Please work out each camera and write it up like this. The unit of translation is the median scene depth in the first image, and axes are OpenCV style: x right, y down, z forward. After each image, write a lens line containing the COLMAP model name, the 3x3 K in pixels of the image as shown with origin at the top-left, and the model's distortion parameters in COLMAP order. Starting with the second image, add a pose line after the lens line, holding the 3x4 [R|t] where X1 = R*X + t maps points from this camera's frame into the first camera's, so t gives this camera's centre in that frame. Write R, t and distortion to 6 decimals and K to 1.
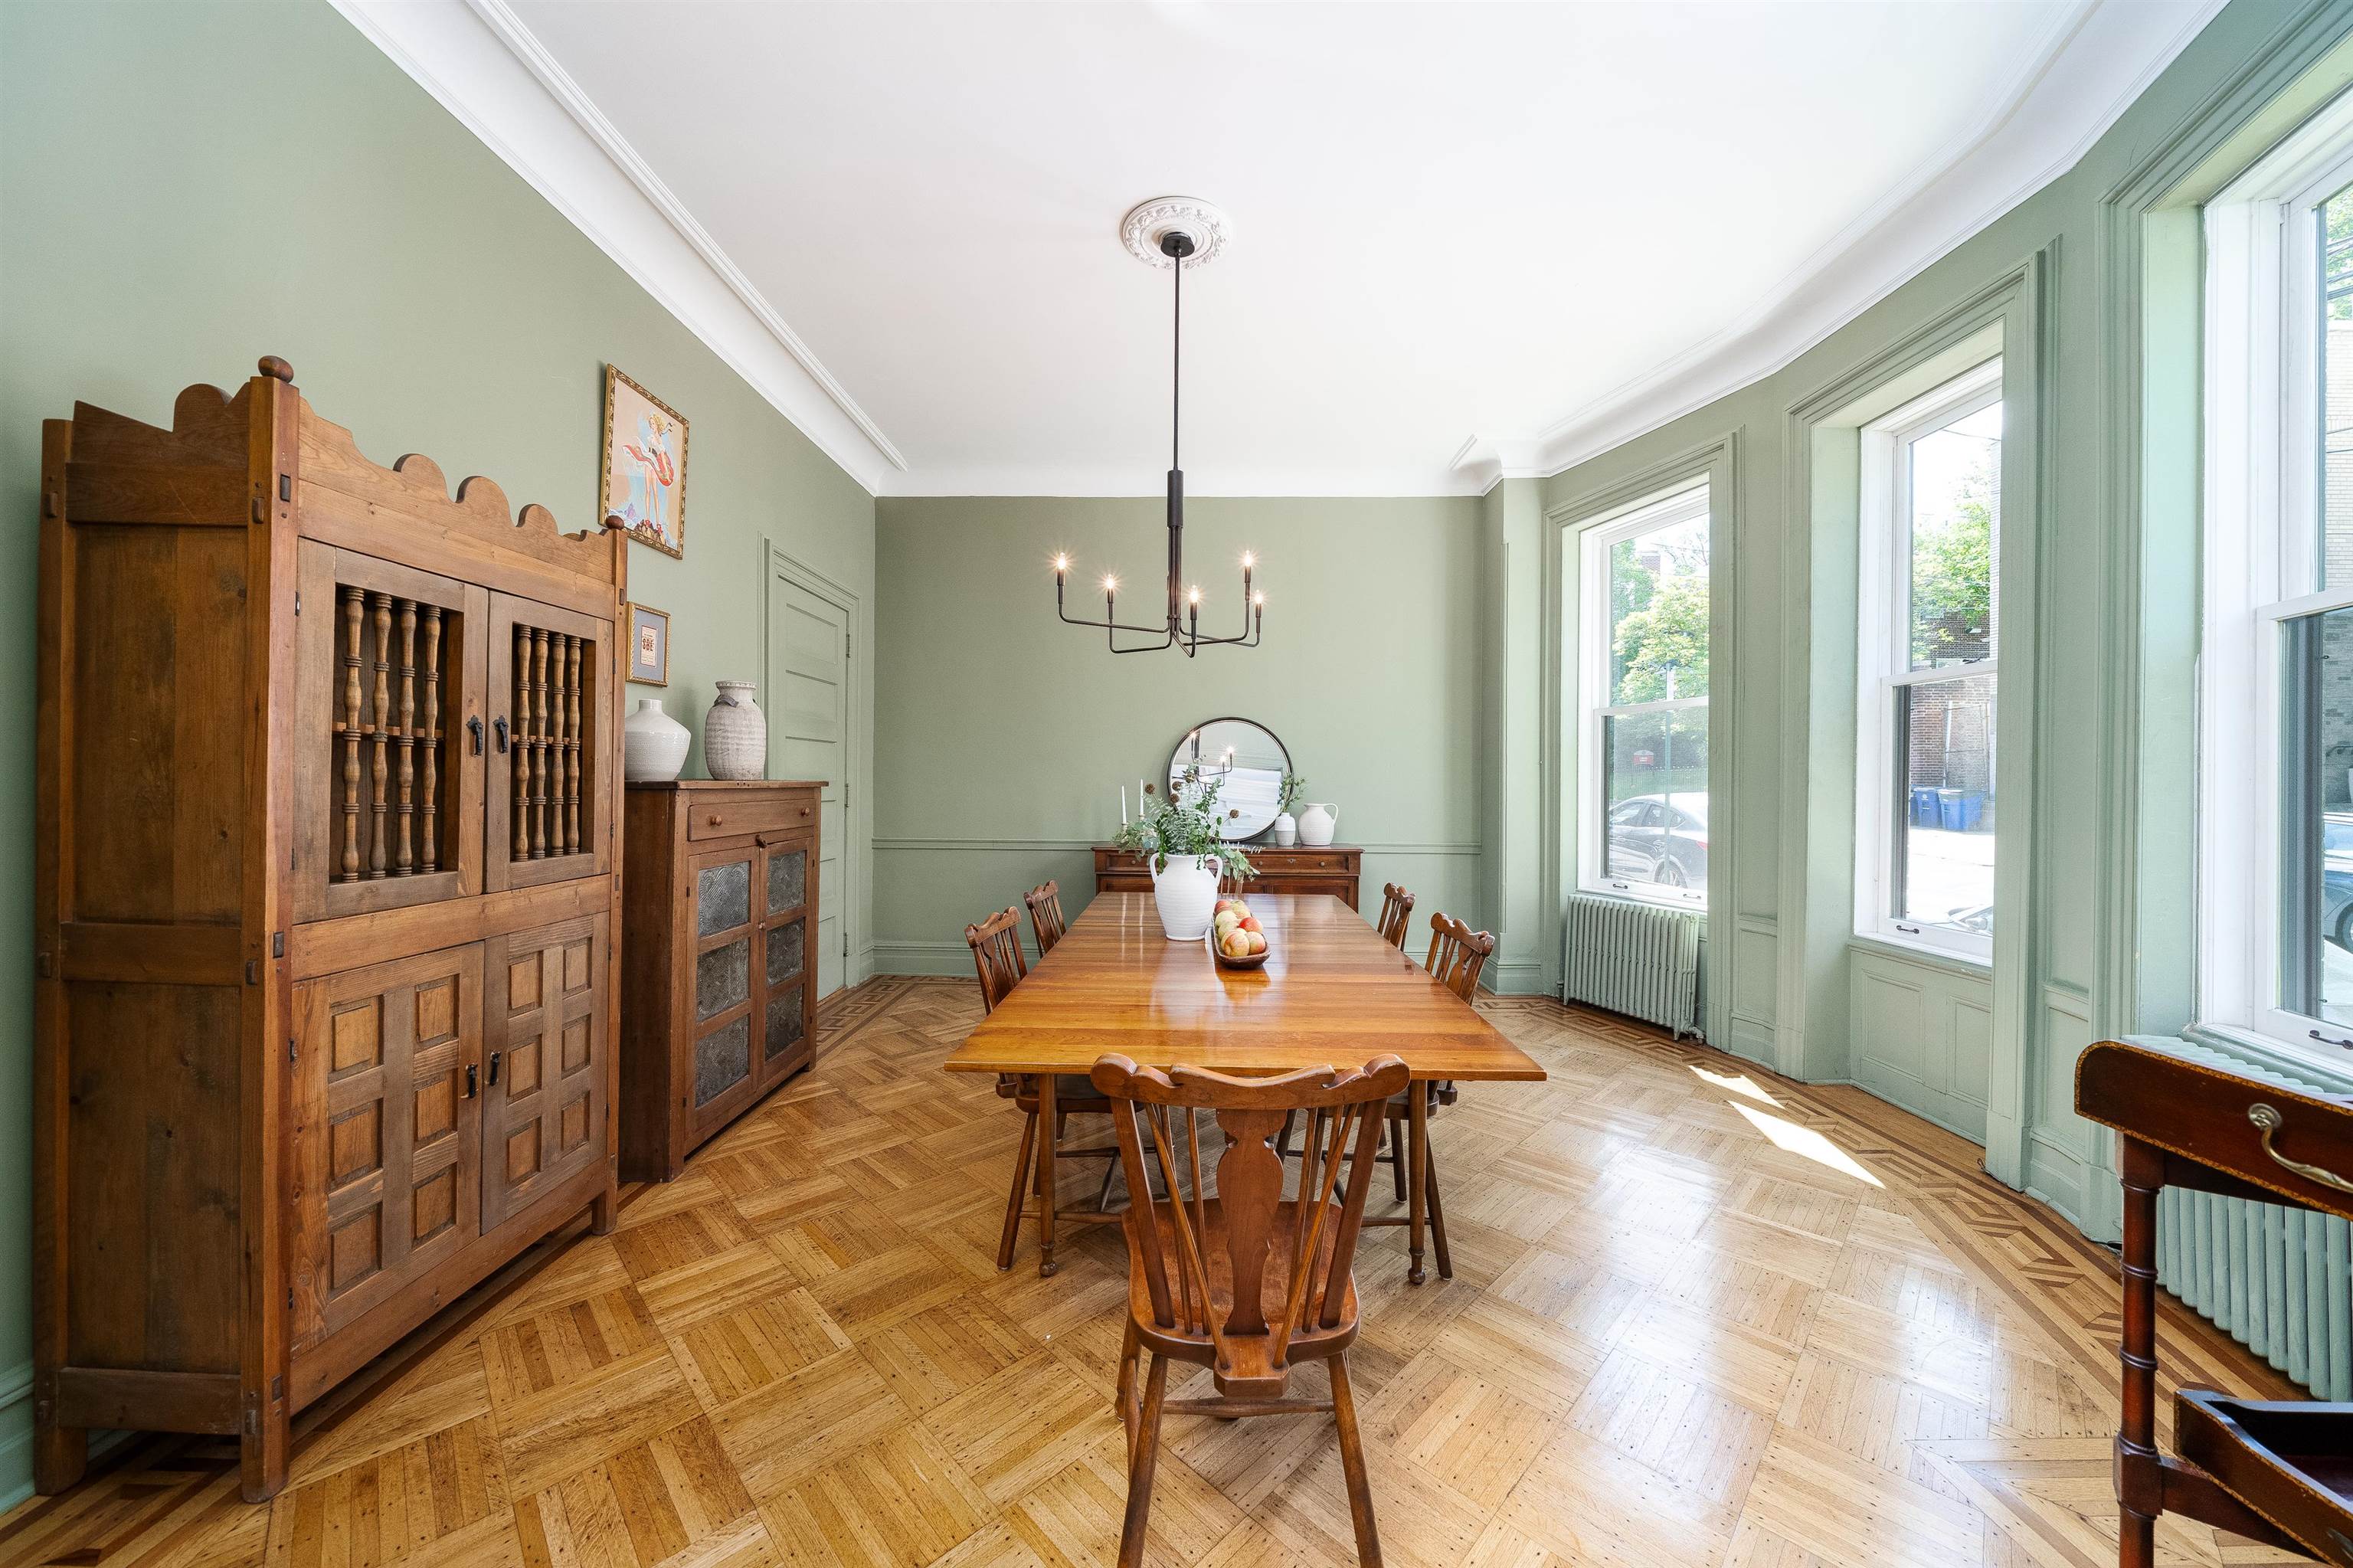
lens RADIAL K [[818.7, 0, 1181.2], [0, 818.7, 778.7], [0, 0, 1]] dist [-0.010472, 0.000350]
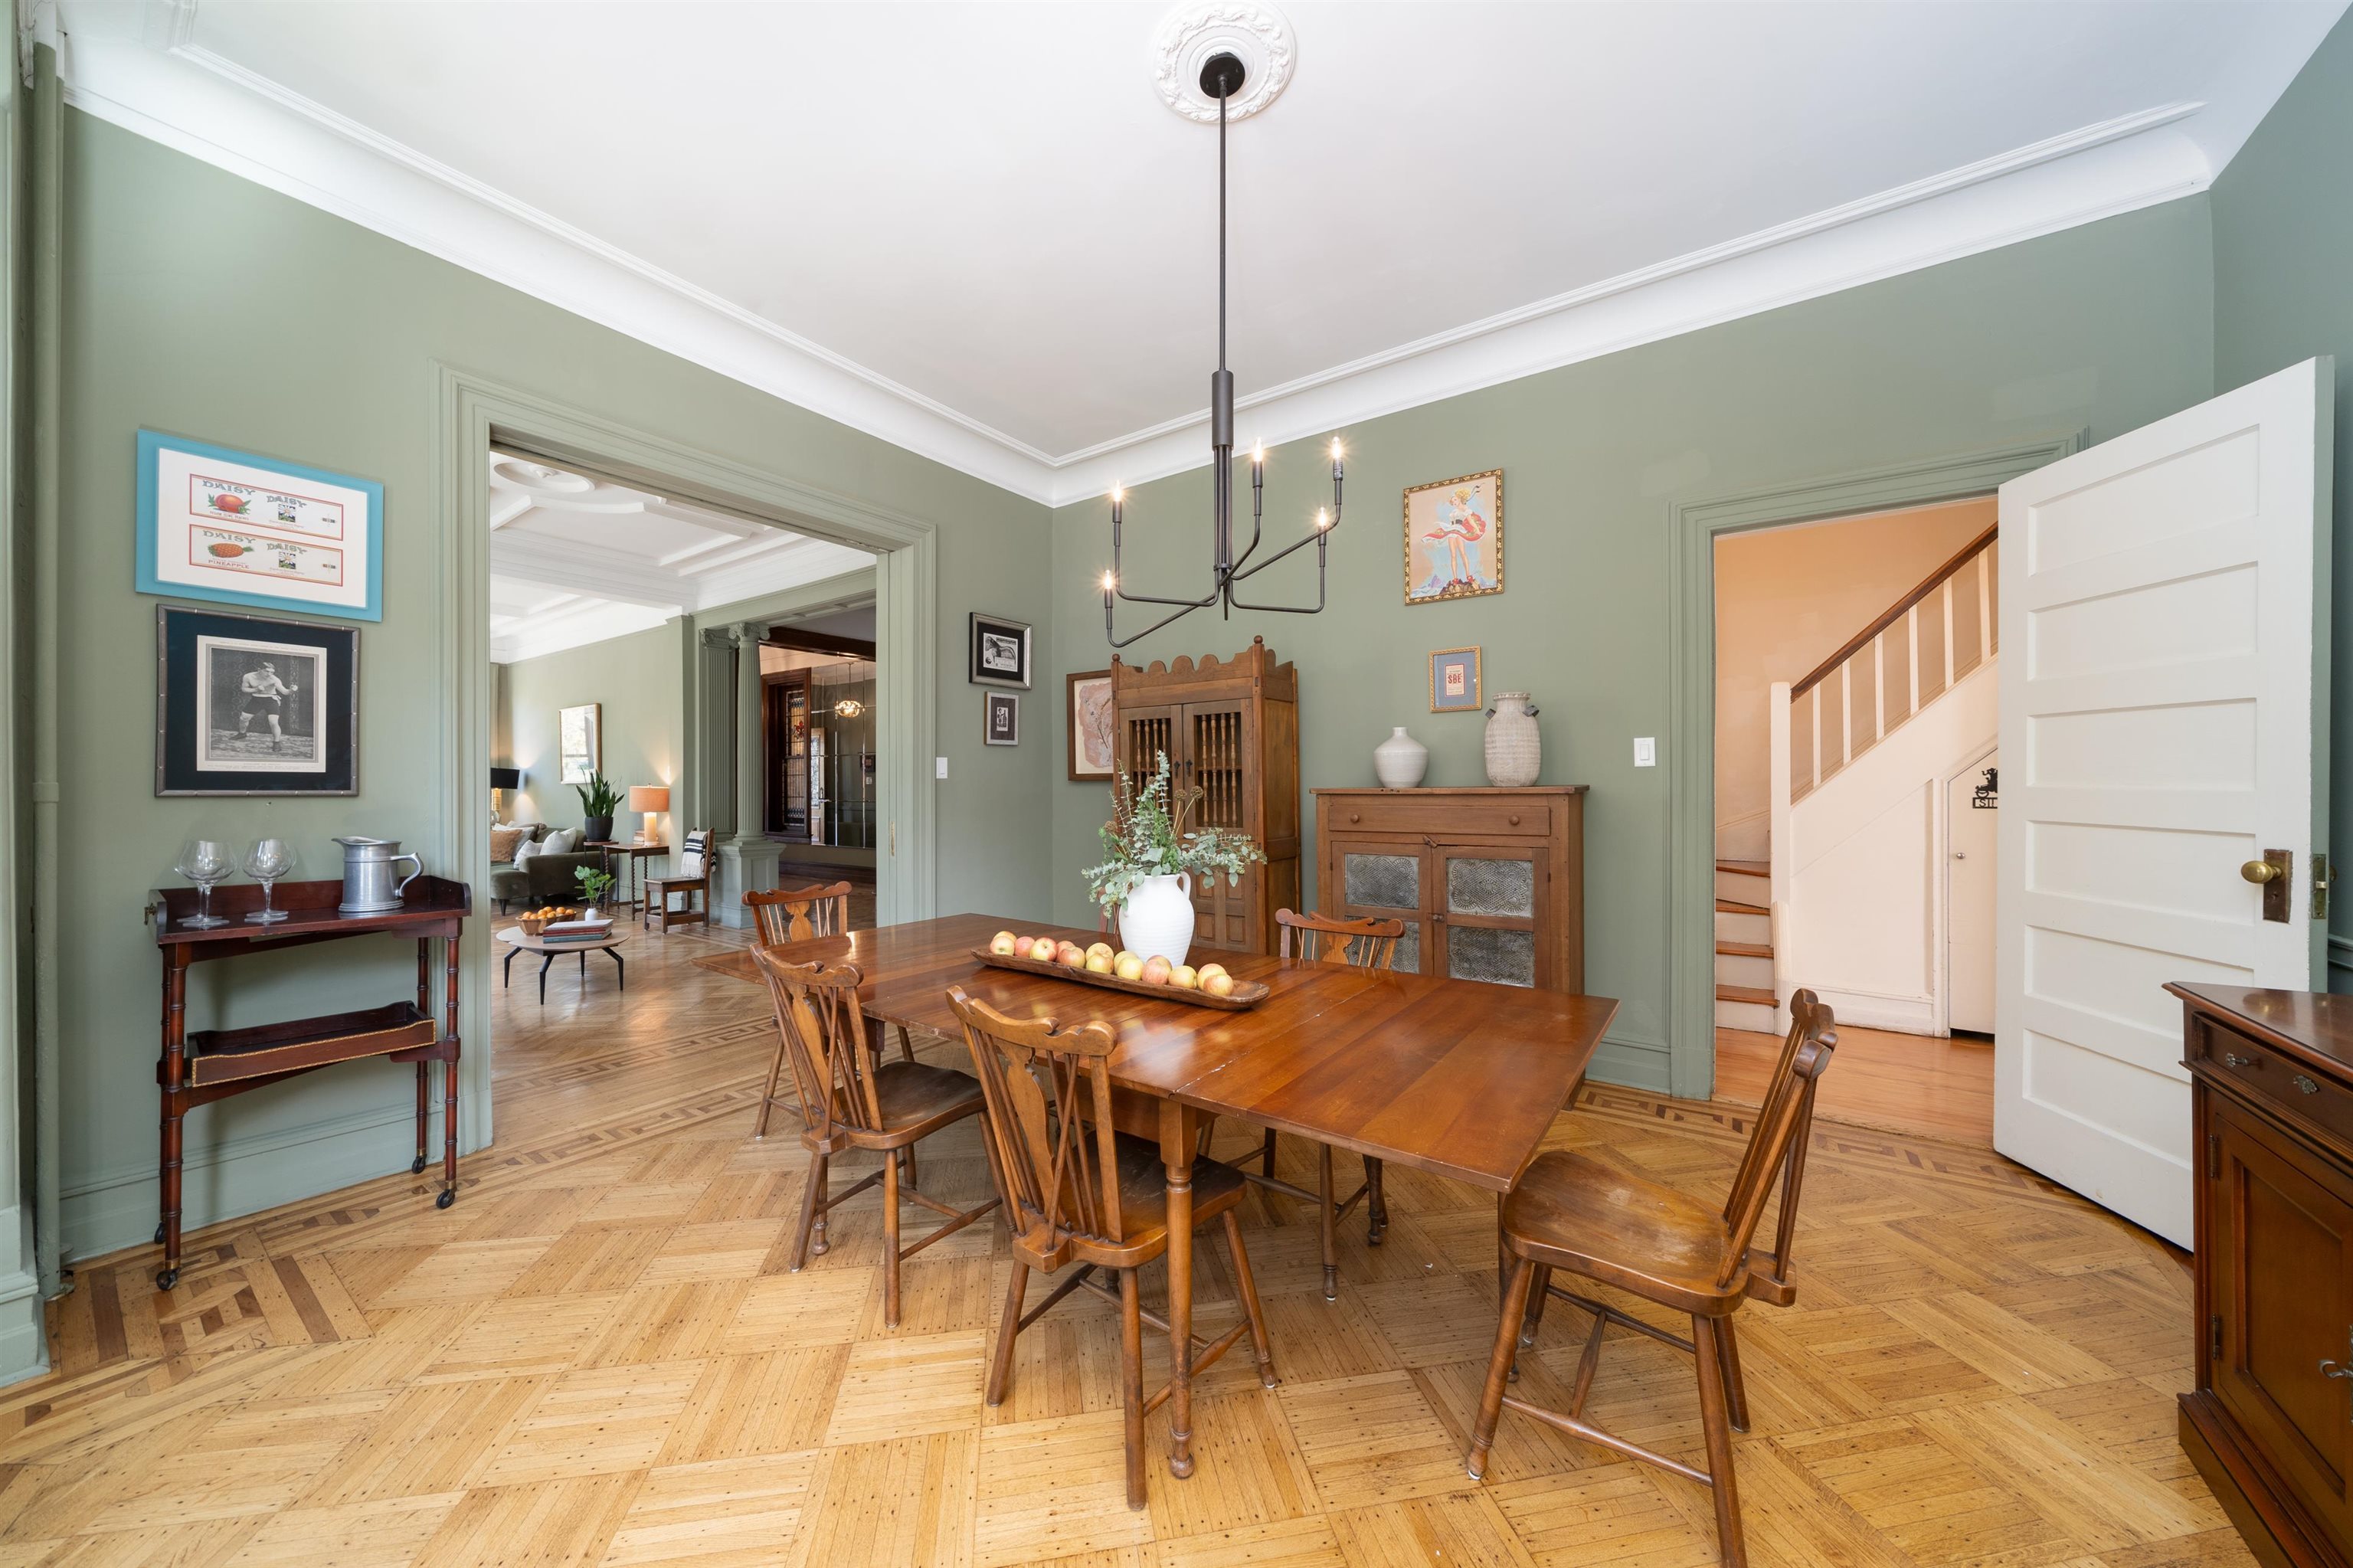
lens RADIAL K [[818.7, 0, 1169.3], [0, 818.7, 786.3], [0, 0, 1]] dist [-0.010472, 0.000350]
pose [[-0.562169, -0.007031, -0.826993, 0.886343], [0.002632, 0.999944, -0.010290, 0.015563], [0.827018, -0.007962, -0.562119, 1.908110]]
